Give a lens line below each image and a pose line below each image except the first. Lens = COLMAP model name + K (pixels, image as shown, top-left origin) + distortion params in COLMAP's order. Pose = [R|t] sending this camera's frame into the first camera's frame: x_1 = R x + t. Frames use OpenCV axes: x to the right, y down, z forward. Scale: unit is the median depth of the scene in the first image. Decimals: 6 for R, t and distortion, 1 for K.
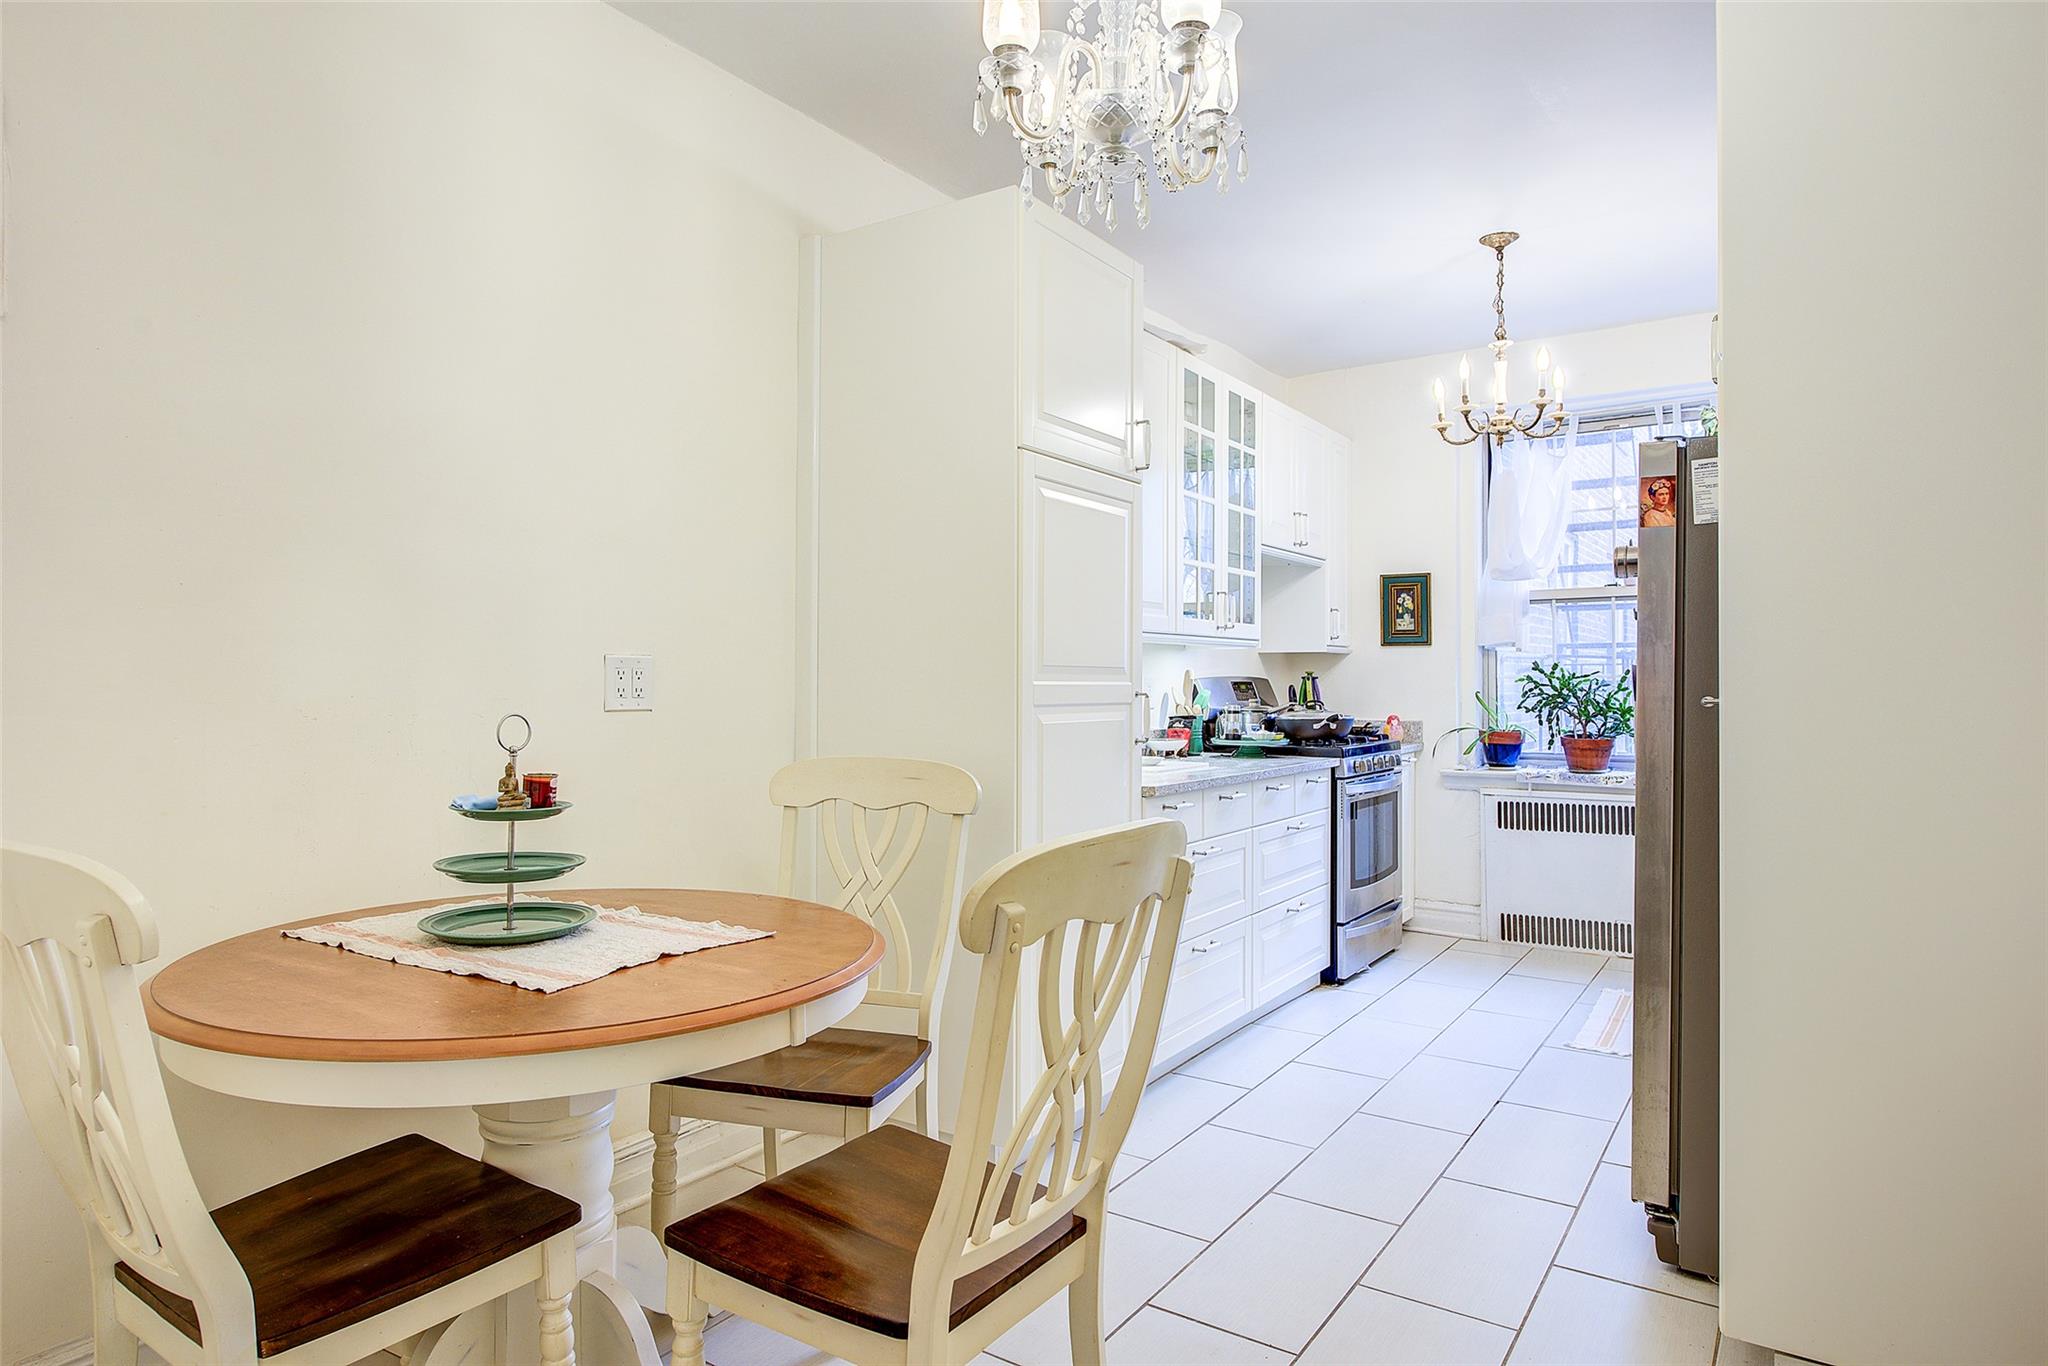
lens RADIAL K [[1195.7, 0, 1028.9], [0, 1195.7, 683.8], [0, 0, 1]] dist [0.003807, 0.000155]
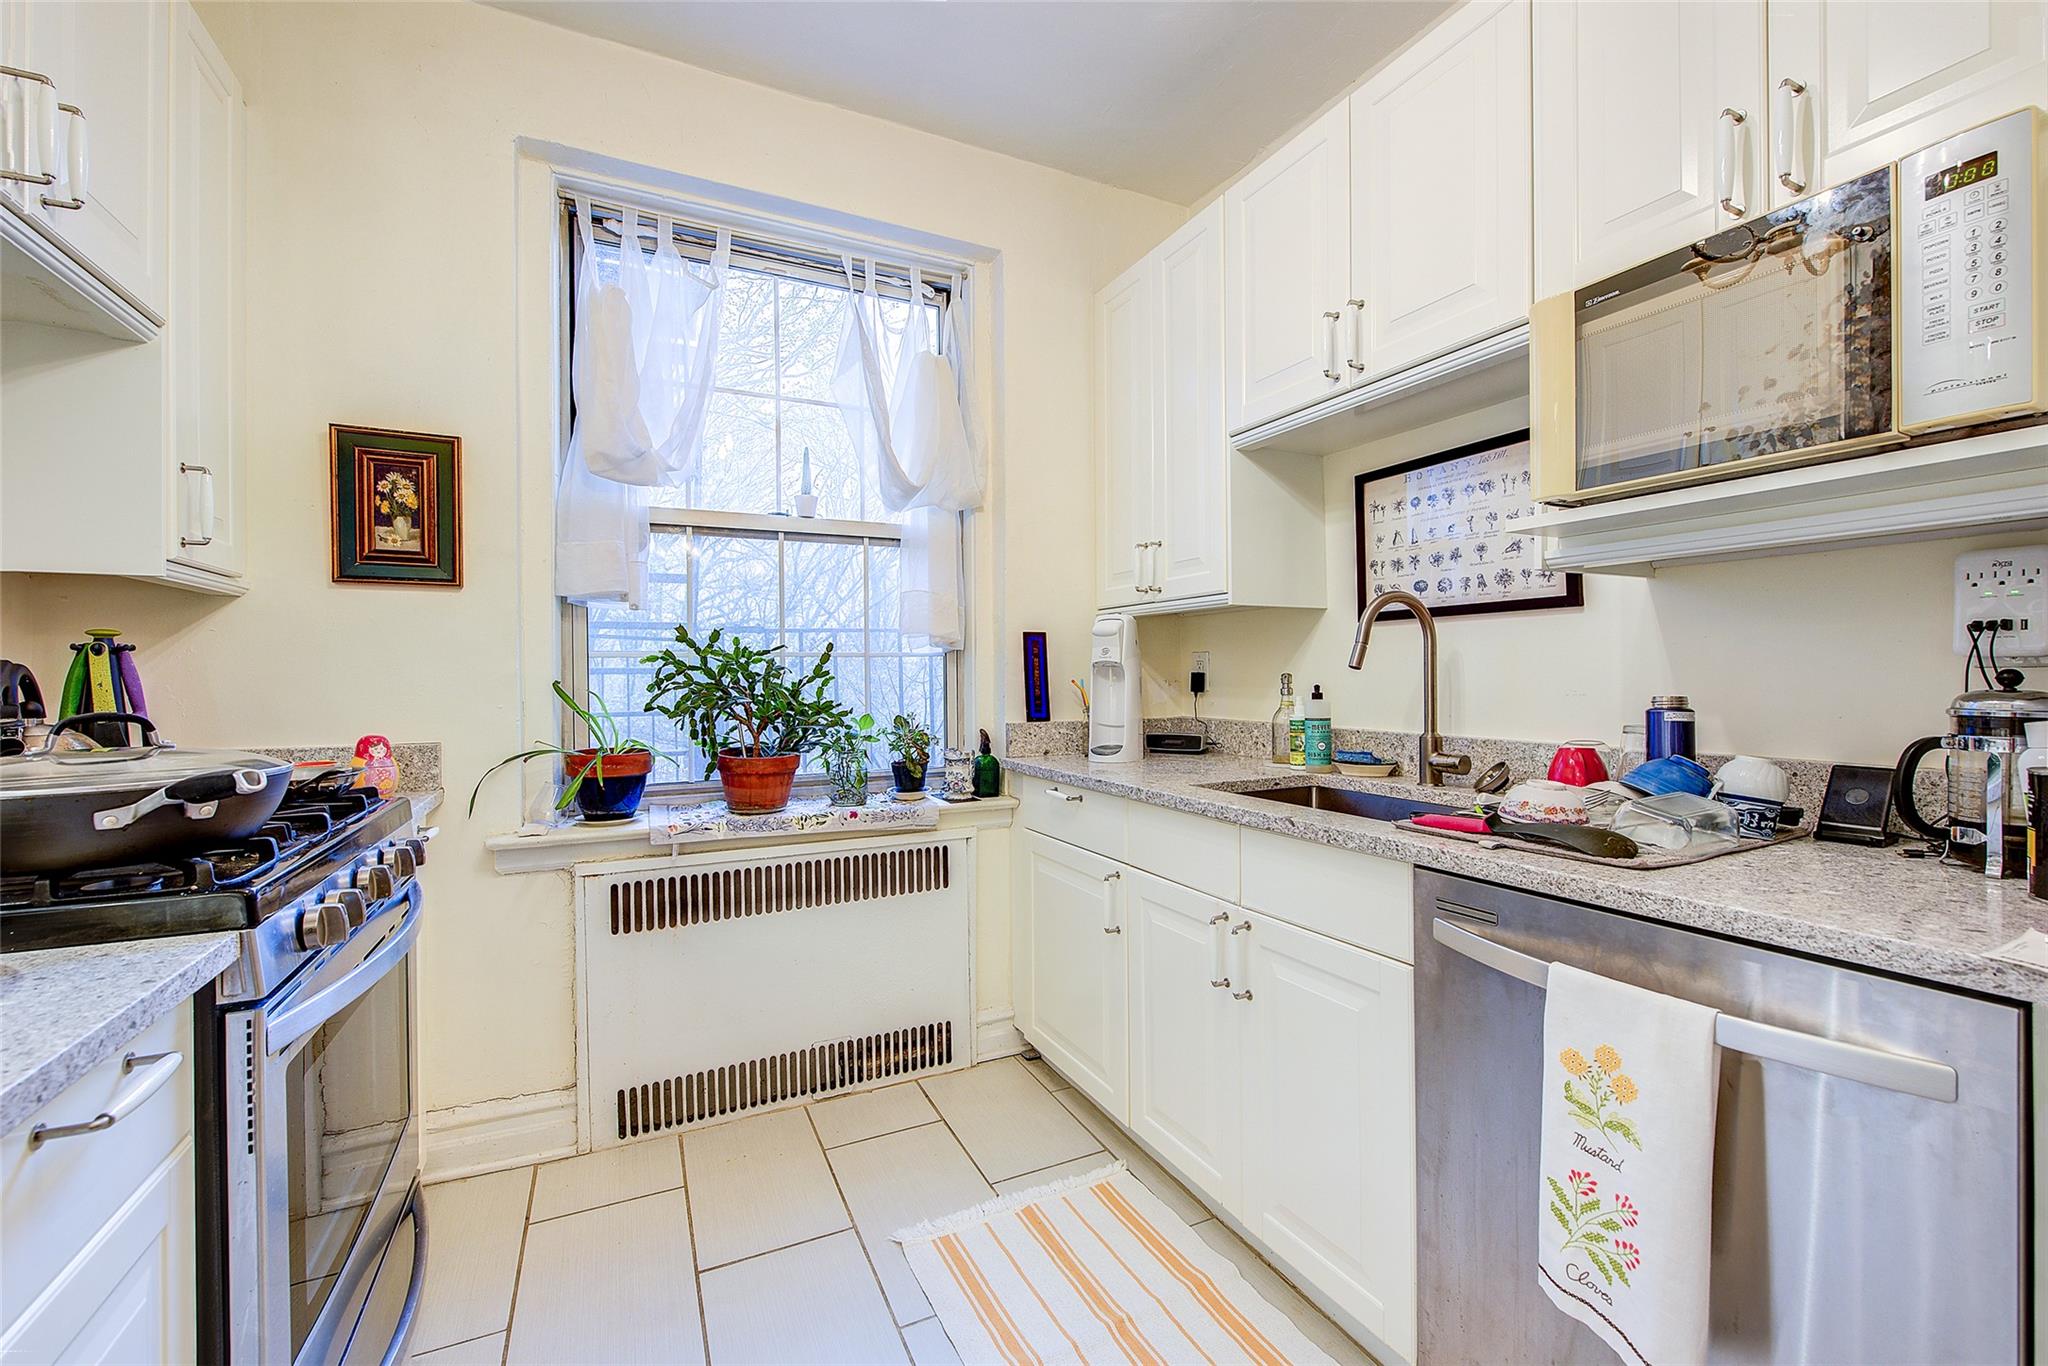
lens RADIAL K [[832.1, 0, 1030.5], [0, 832.1, 674.2], [0, 0, 1]] dist [-0.003390, -0.000962]
pose [[0.495131, -0.002931, 0.868814, 0.175365], [0.006673, 0.999978, -0.000429, 0.005669], [-0.868793, 0.006010, 0.495139, 0.707517]]
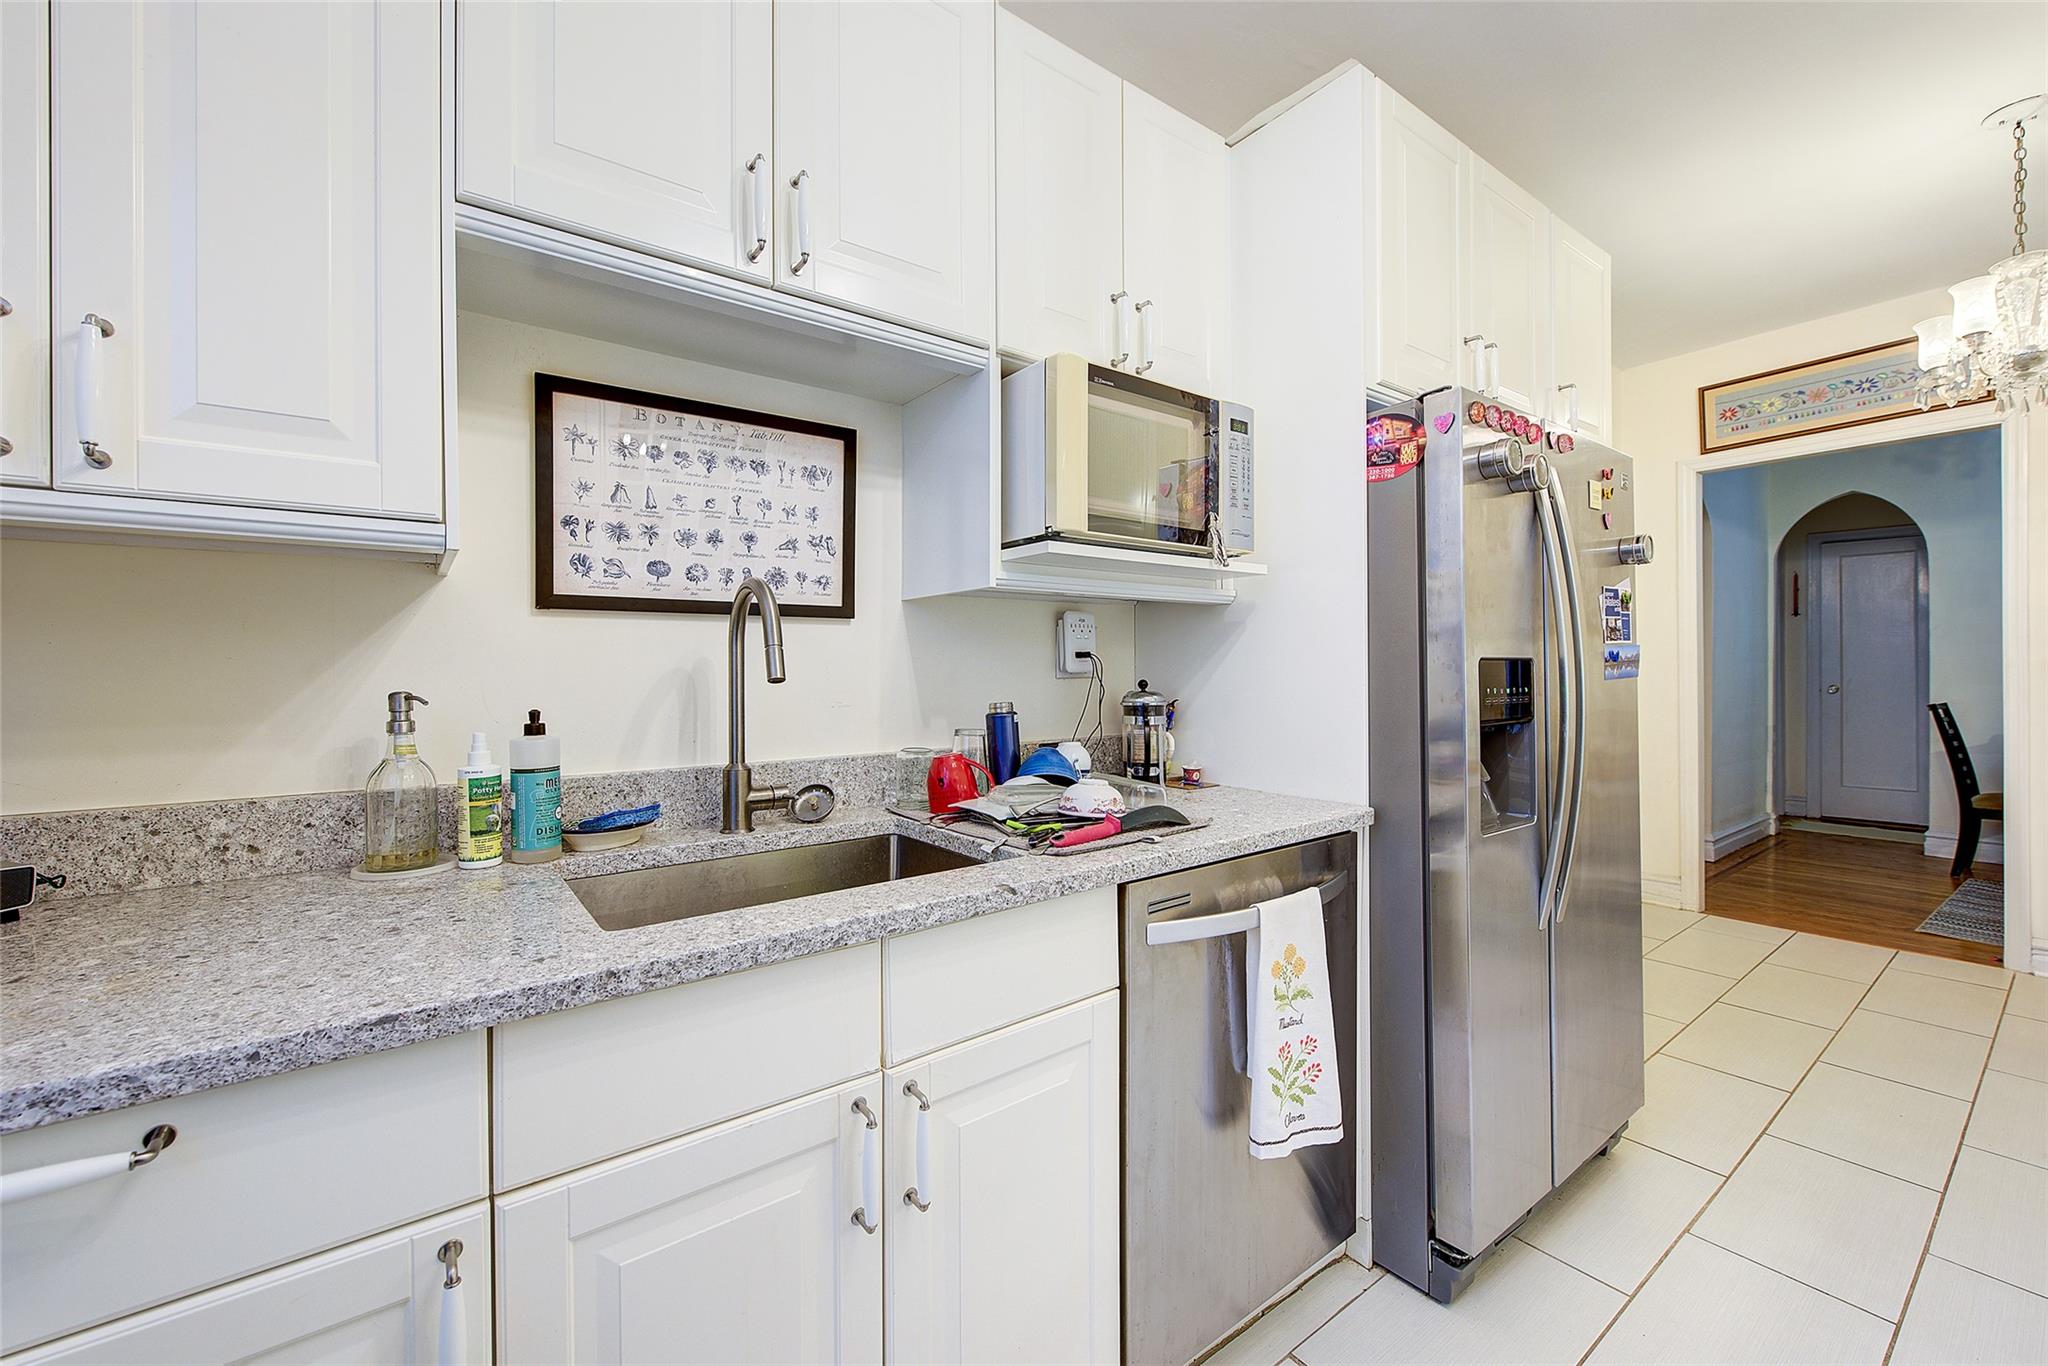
lens RADIAL K [[806.5, 0, 1017.4], [0, 806.5, 672.2], [0, 0, 1]] dist [-0.001603, -0.001905]
pose [[-0.940702, 0.005820, 0.339185, 0.422039], [0.007069, 0.999972, 0.002449, 0.000601], [-0.339161, 0.004702, -0.940716, 0.992234]]
